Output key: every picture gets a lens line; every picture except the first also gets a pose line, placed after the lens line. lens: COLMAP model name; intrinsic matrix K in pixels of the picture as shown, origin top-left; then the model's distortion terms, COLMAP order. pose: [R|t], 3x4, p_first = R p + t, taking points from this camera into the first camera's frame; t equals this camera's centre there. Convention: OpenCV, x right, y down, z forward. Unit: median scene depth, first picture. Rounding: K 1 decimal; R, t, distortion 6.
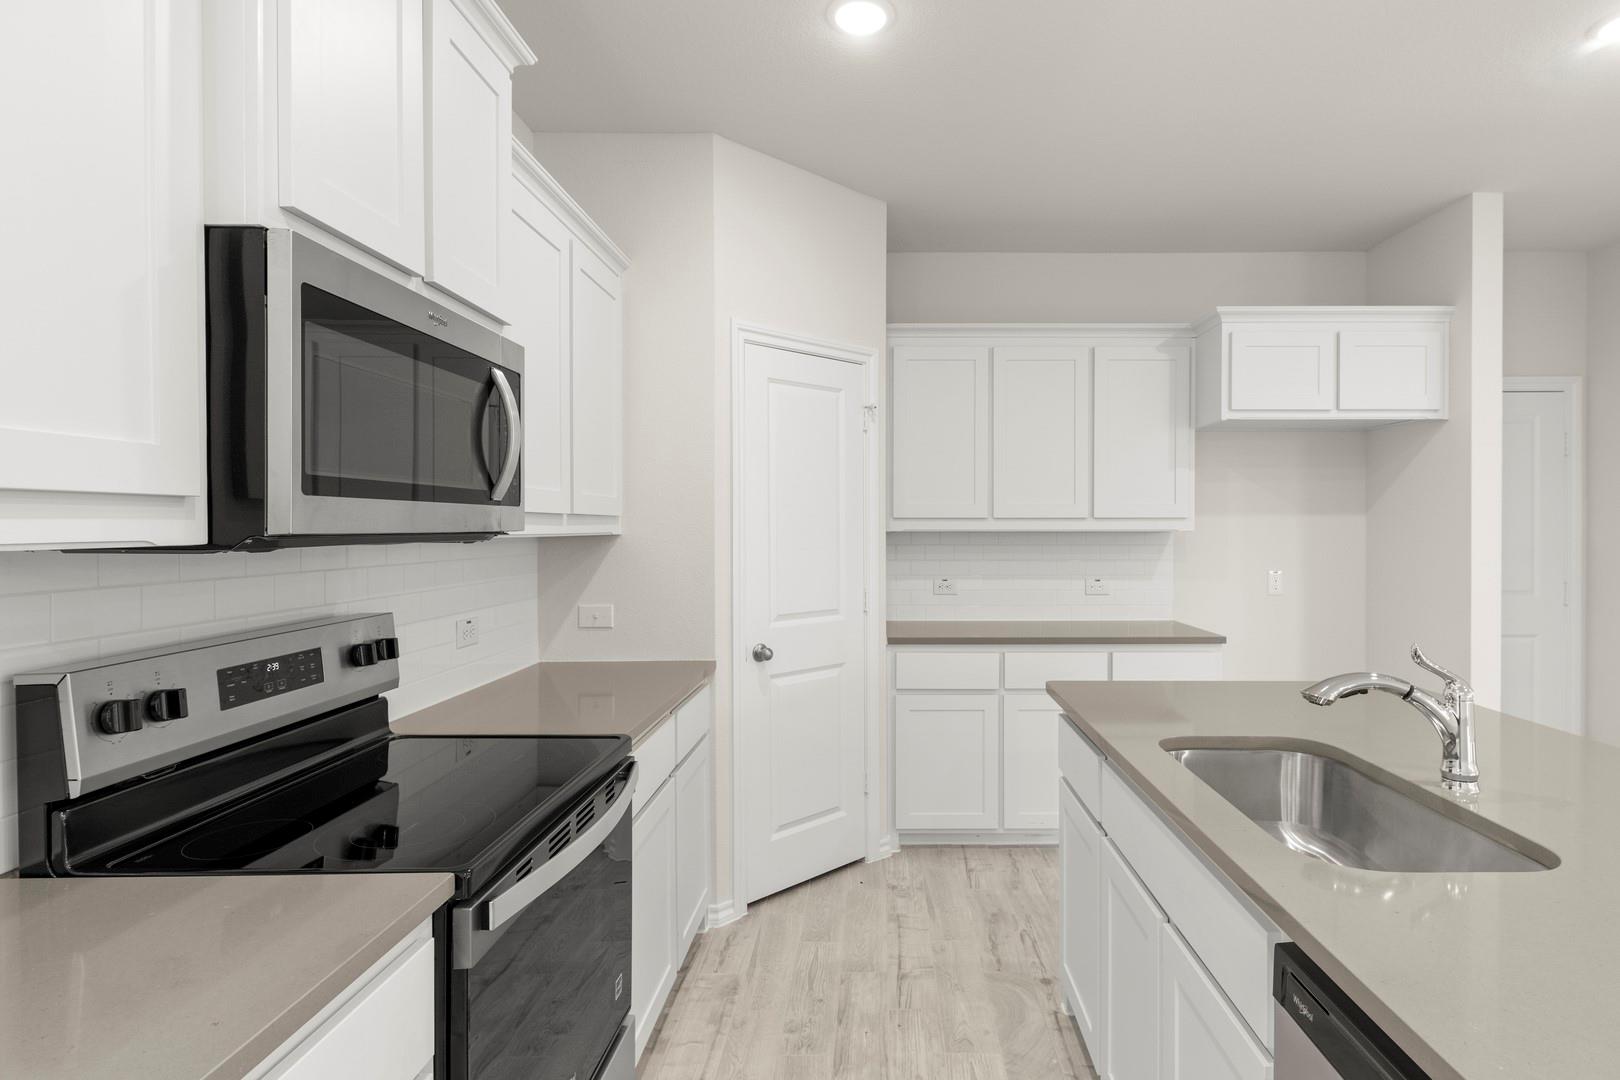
lens RADIAL K [[828.8, 0, 809.6], [0, 828.8, 531.4], [0, 0, 1]] dist [-0.002291, 0.000028]
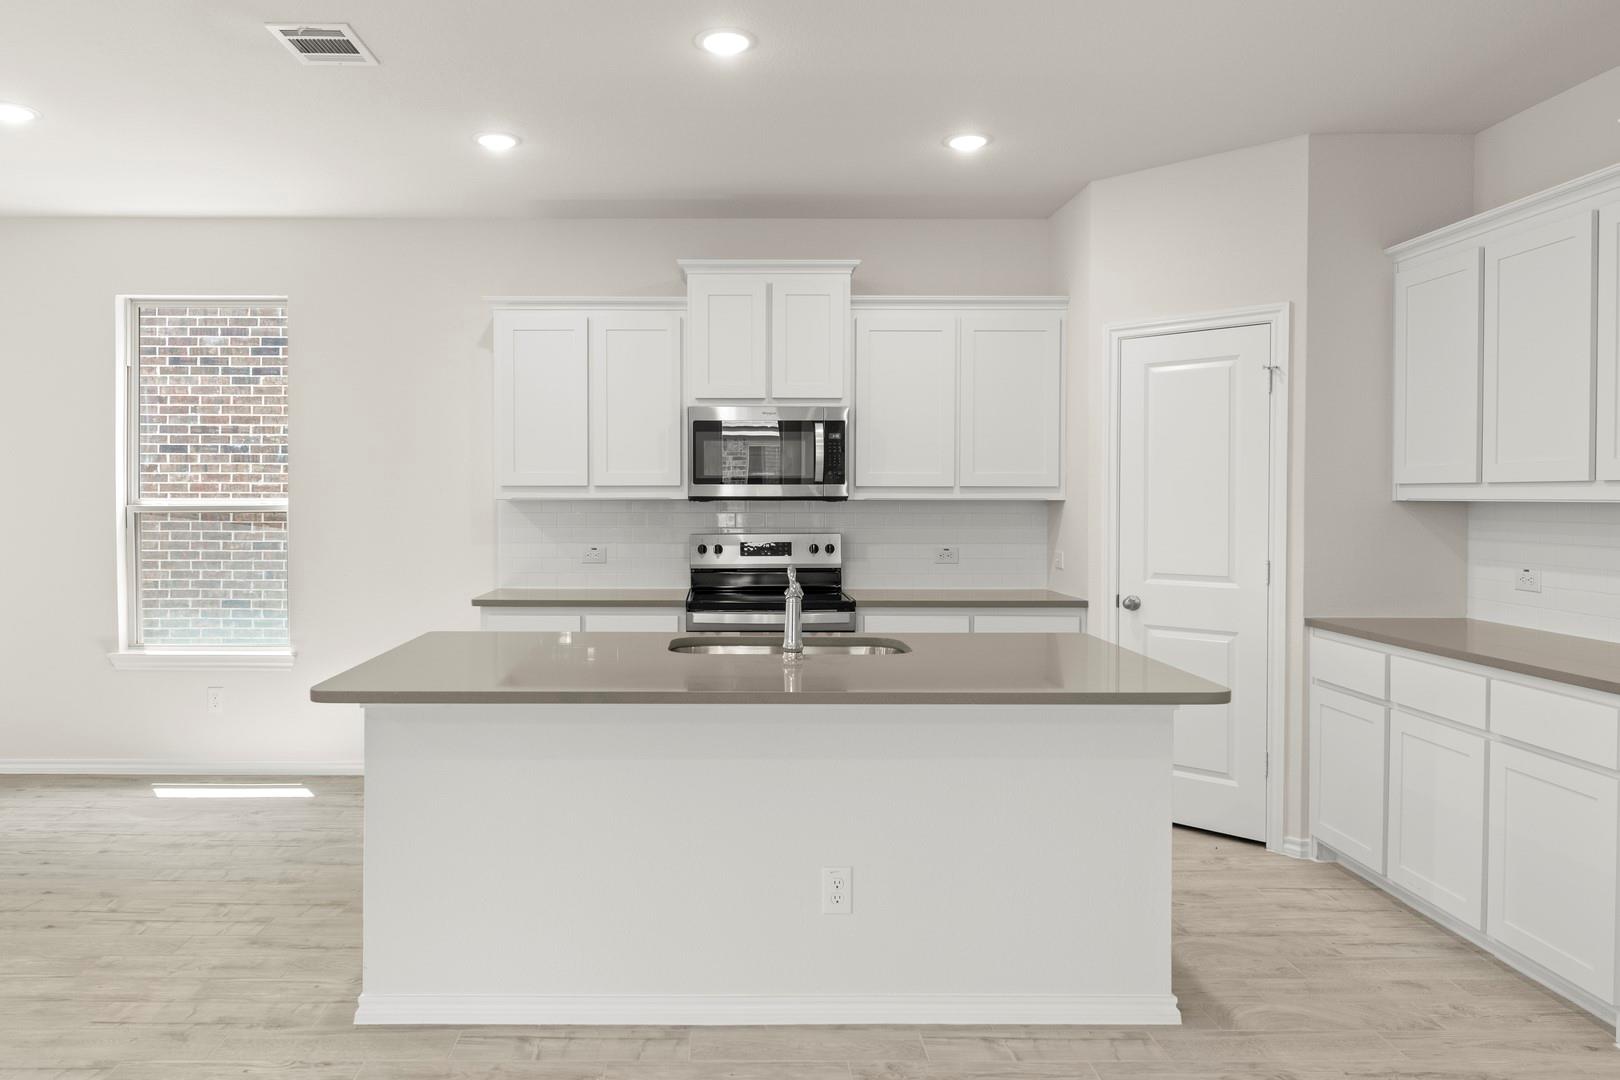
lens RADIAL K [[1127.9, 0, 809.0], [0, 1127.9, 532.4], [0, 0, 1]] dist [-0.000165, -0.000885]
pose [[0.050473, 0.034469, -0.998130, 1.397306], [-0.005171, 0.999400, 0.034252, -0.004199], [0.998712, 0.003432, 0.050621, 0.435212]]
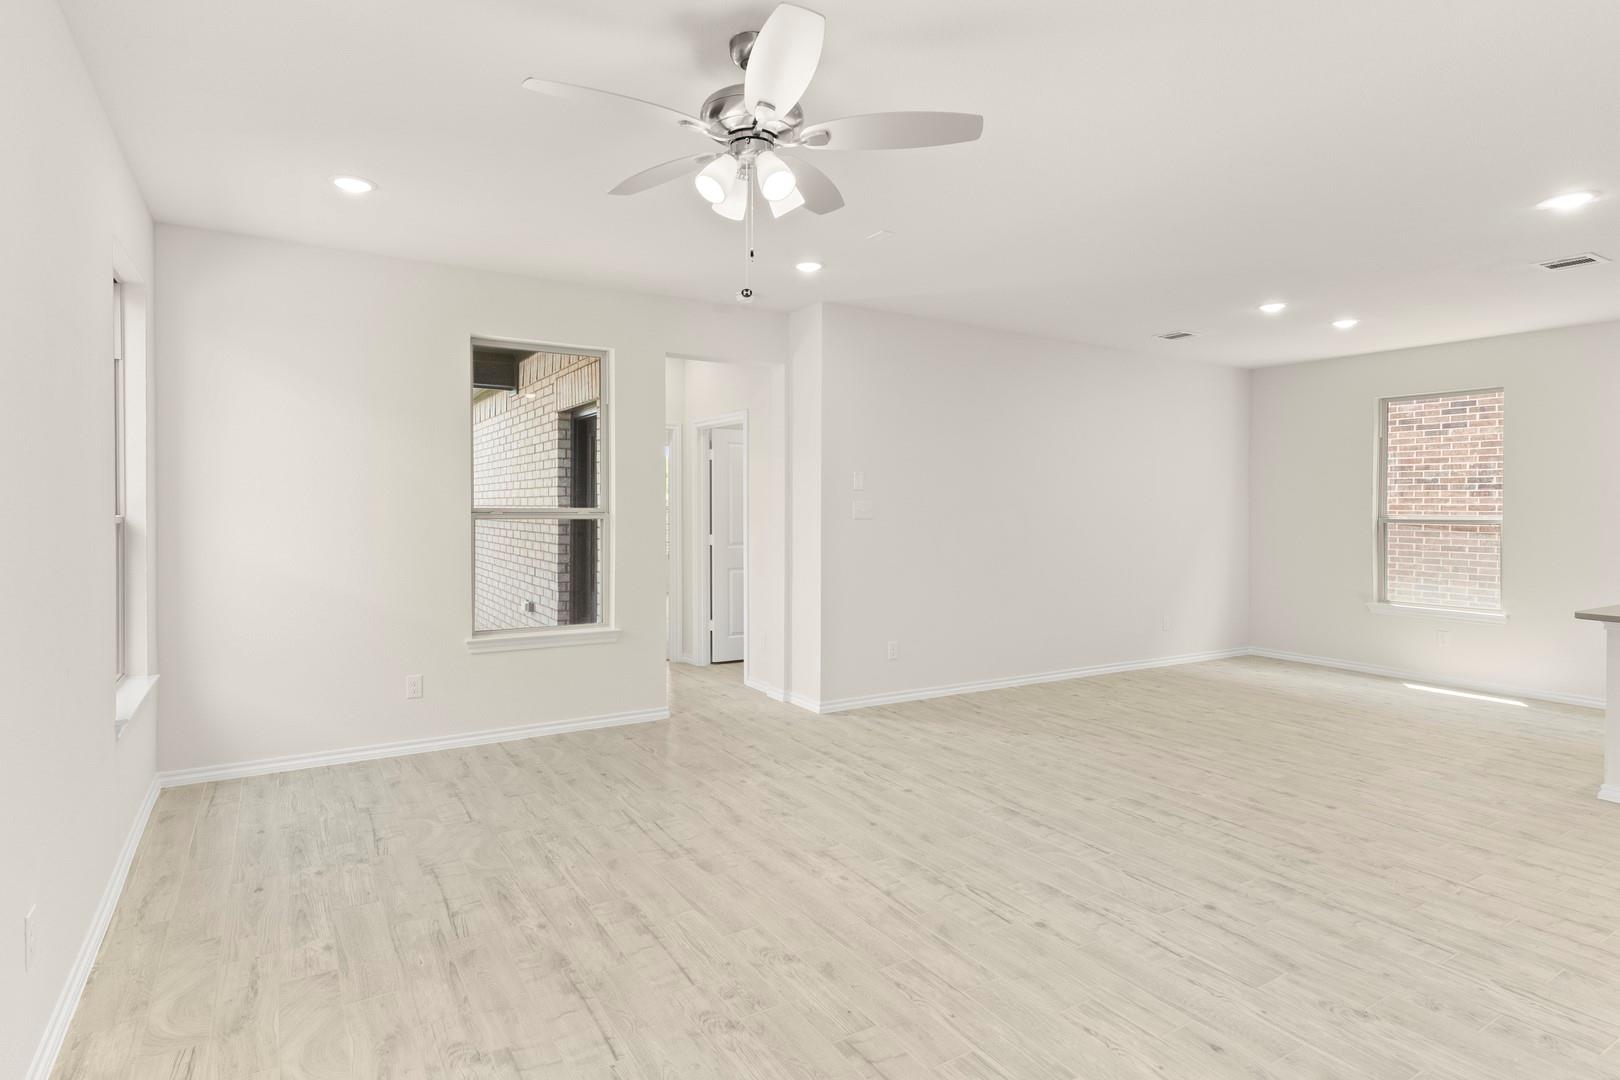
lens RADIAL K [[803.9, 0, 762.7], [0, 803.9, 503.4], [0, 0, 1]] dist [0.006328, 0.000026]
pose [[-0.876843, -0.005115, -0.480749, 2.033680], [-0.004525, 0.999987, -0.002387, -0.008735], [0.480755, 0.000082, -0.876855, 0.554263]]
